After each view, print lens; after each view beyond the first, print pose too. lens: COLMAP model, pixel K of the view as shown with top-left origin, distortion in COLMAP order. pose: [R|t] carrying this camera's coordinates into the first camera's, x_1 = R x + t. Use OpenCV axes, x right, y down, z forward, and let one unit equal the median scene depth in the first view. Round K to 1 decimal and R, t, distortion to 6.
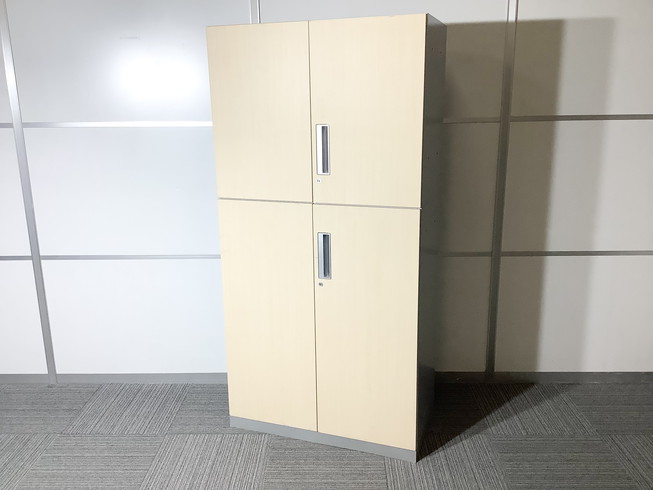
lens RADIAL K [[578.4, 0, 327.0], [0, 578.4, 235.6], [0, 0, 1]] dist [0.013437, 0.001801]
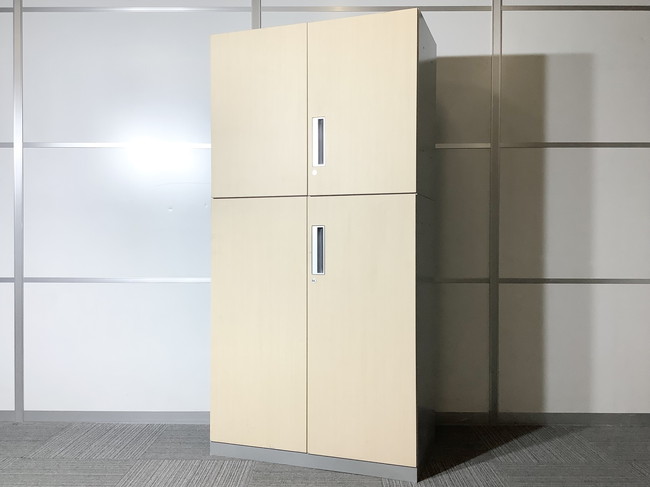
lens RADIAL K [[581.6, 0, 325.9], [0, 581.6, 244.0], [0, 0, 1]] dist [0.002453, -0.003806]
pose [[0.999821, 0.016080, 0.009970, -0.001359], [-0.013355, 0.973065, -0.230143, 0.228058], [-0.013402, 0.229968, 0.973106, 0.043827]]
